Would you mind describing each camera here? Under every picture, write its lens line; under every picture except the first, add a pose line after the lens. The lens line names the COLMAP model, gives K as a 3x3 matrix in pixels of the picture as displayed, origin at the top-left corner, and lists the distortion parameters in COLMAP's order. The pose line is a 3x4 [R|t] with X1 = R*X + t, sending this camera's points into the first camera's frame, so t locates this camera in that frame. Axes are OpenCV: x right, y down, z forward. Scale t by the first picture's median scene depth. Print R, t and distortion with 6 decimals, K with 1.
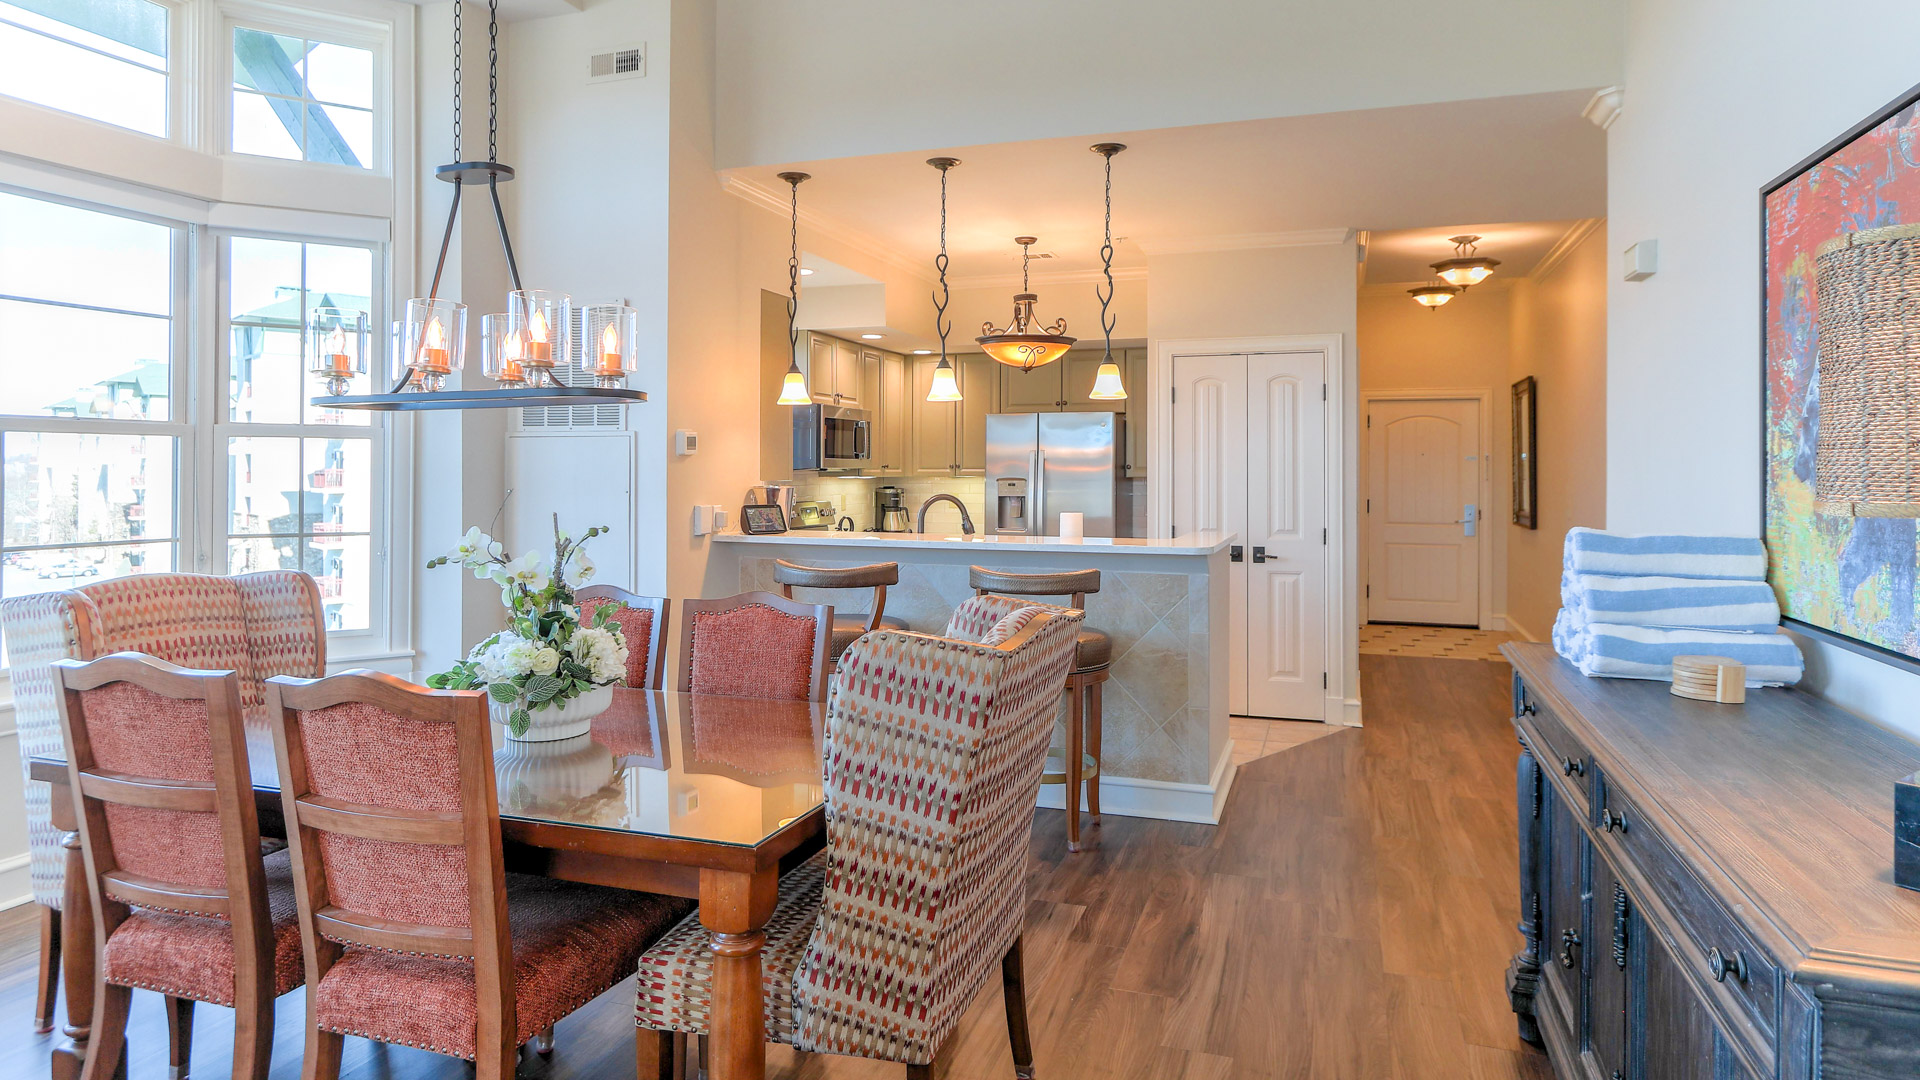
lens RADIAL K [[1118.8, 0, 960.0], [0, 1118.8, 540.0], [0, 0, 1]] dist [-0.034092, -0.000271]
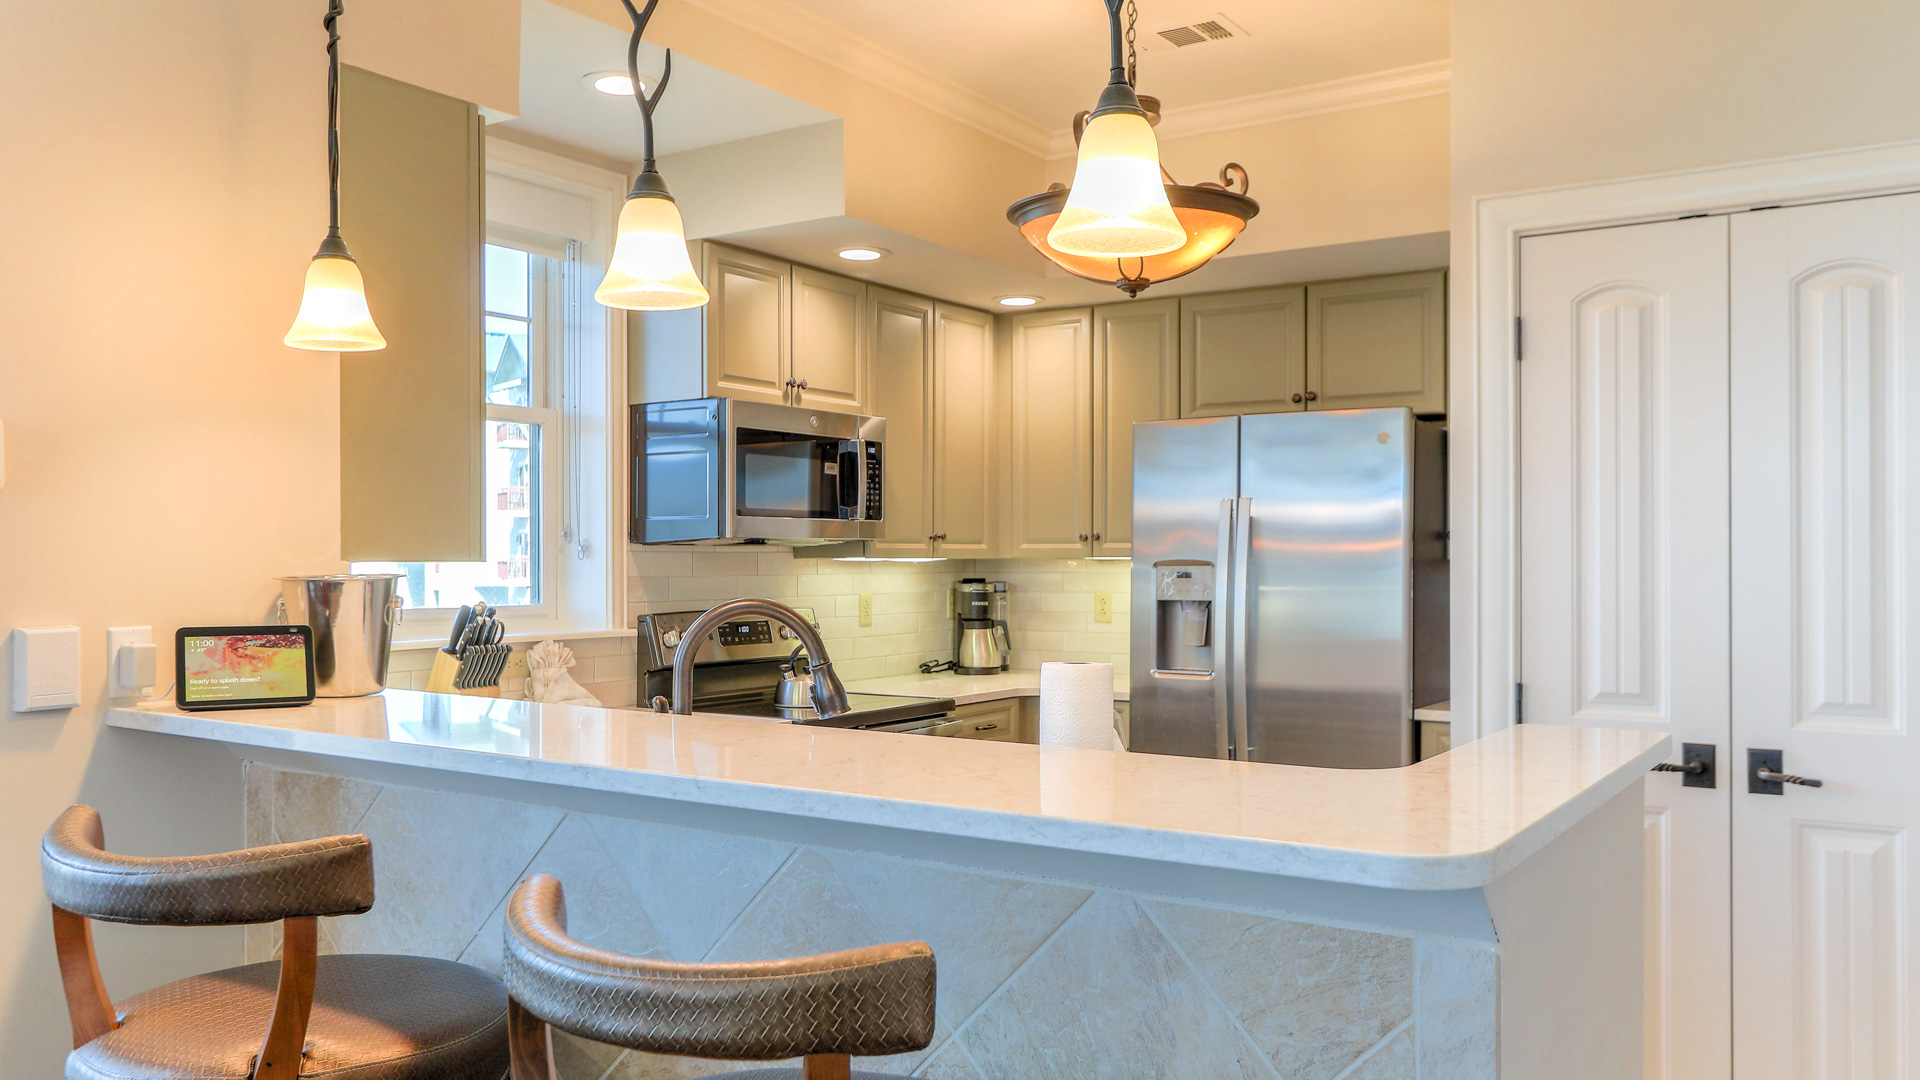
lens RADIAL K [[1496.4, 0, 991.2], [0, 1496.4, 606.2], [0, 0, 1]] dist [0.001077, -0.002439]
pose [[0.972992, 0.006693, -0.230744, 0.138388], [-0.013634, 0.999501, -0.028501, -0.022565], [0.230438, 0.030877, 0.972597, 0.480385]]
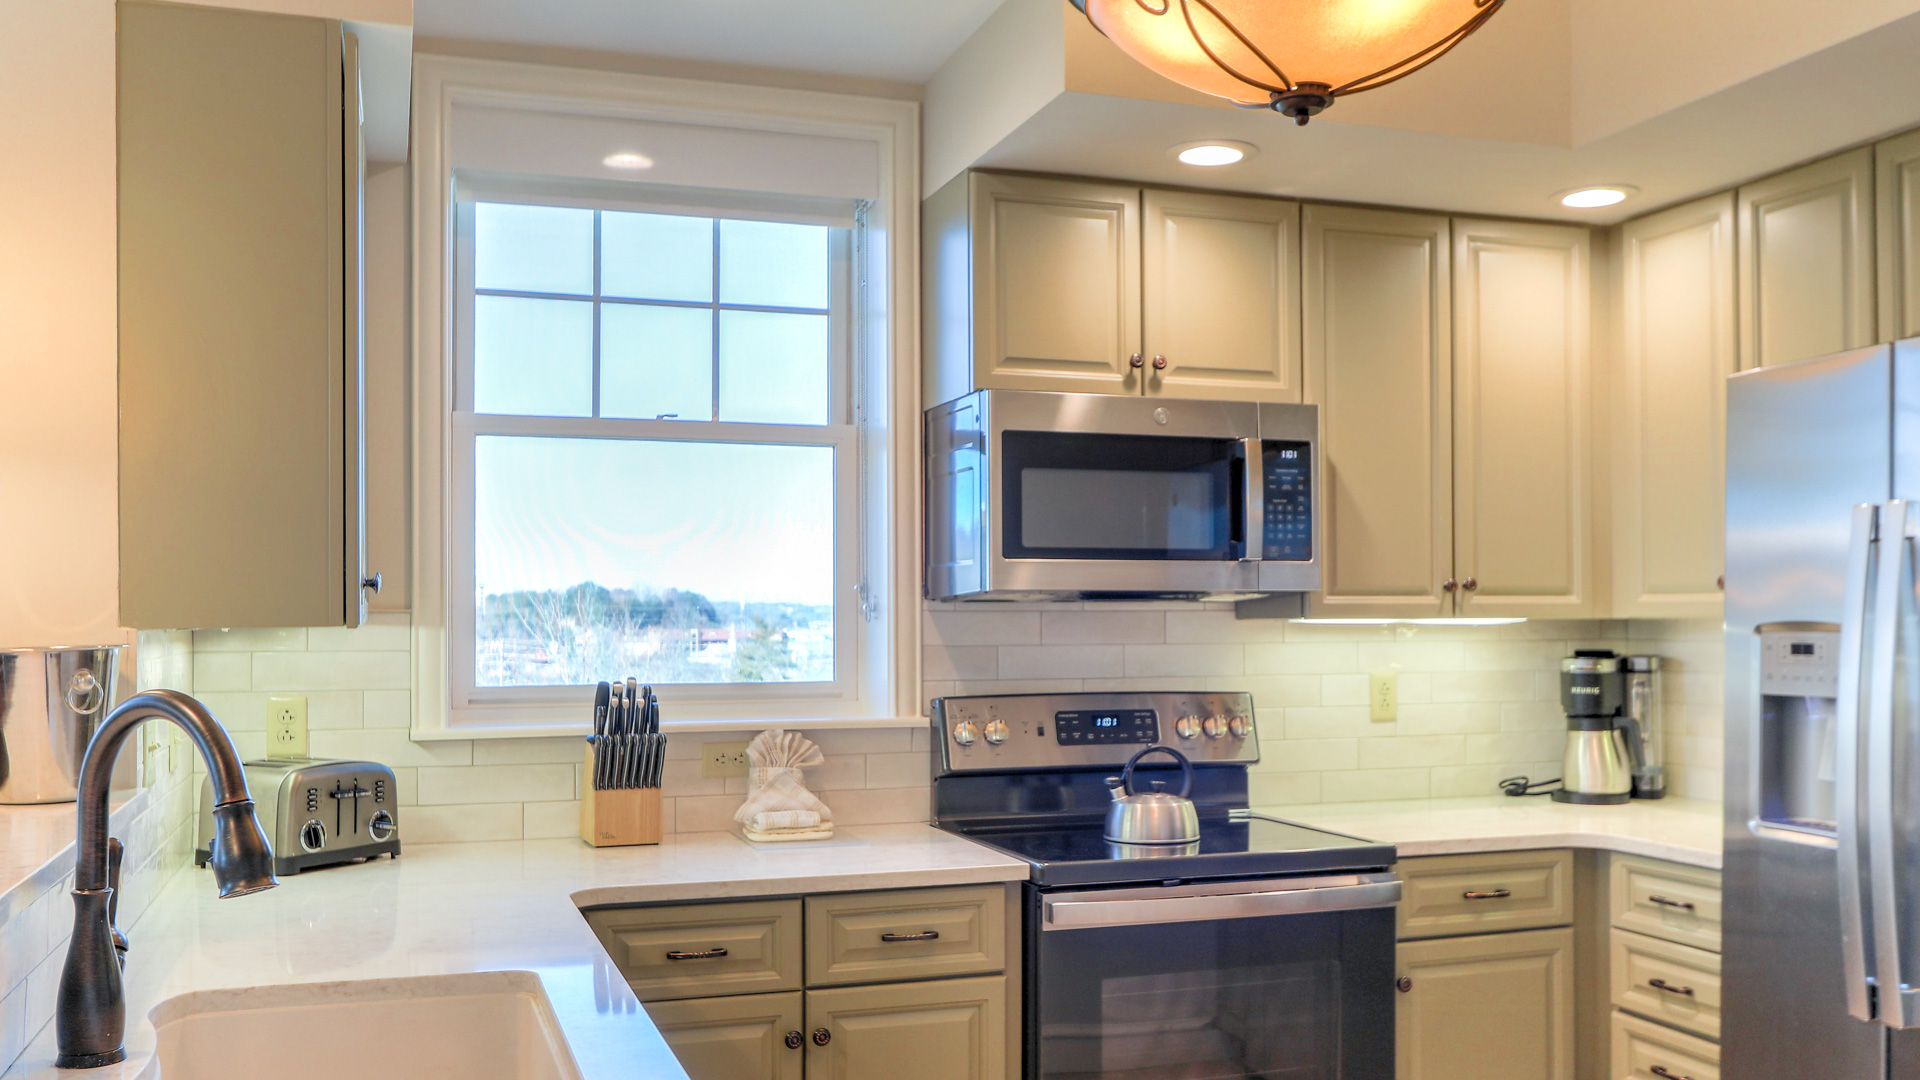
lens RADIAL K [[1695.0, 0, 963.7], [0, 1695.0, 633.6], [0, 0, 1]] dist [-0.012801, -0.000857]
pose [[0.623616, 0.003444, -0.781723, 0.278579], [-0.044584, 0.998519, -0.031168, -0.041119], [0.780459, 0.054289, 0.622846, 0.778133]]
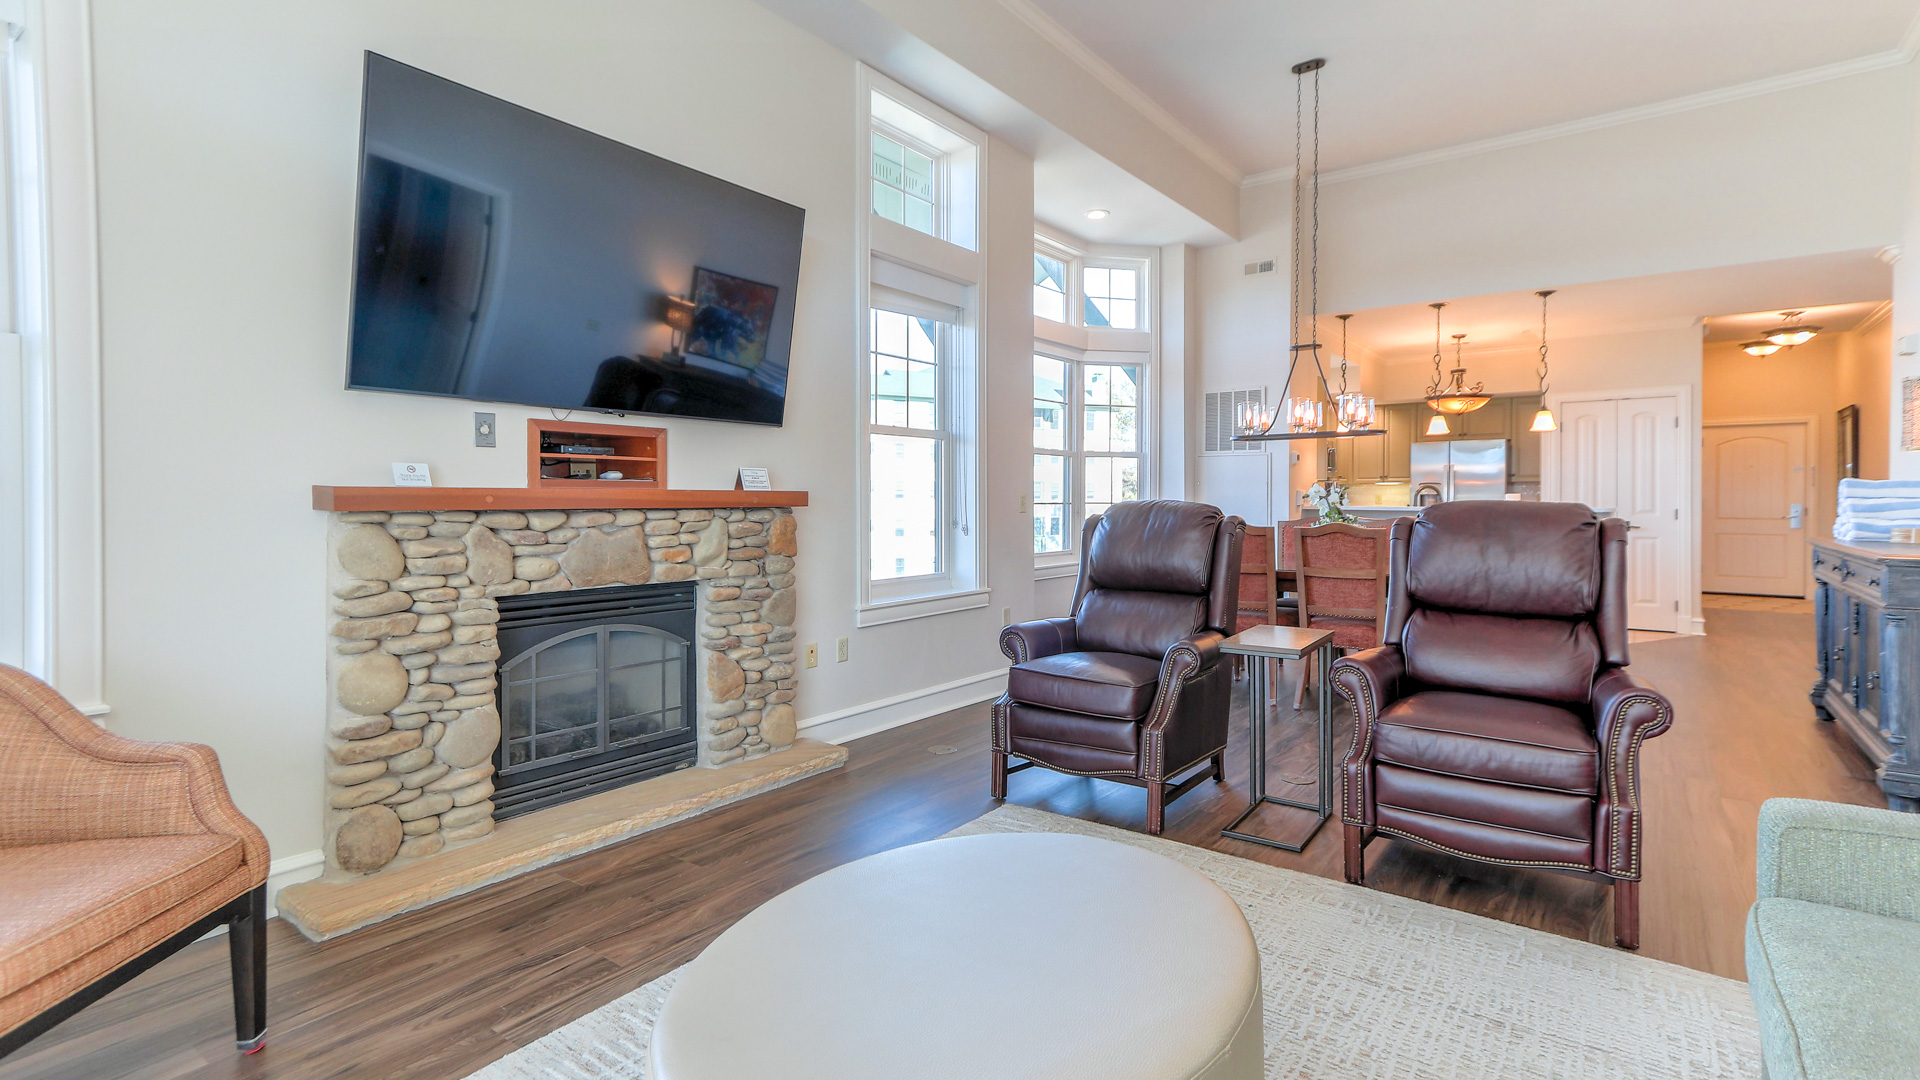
lens RADIAL K [[901.5, 0, 960.0], [0, 901.5, 540.0], [0, 0, 1]] dist [0.002999, 0.000746]
pose [[0.948898, 0.011459, -0.315374, -0.224832], [-0.016405, 0.999780, -0.013032, 0.065514], [0.315155, 0.017540, 0.948878, -0.517147]]
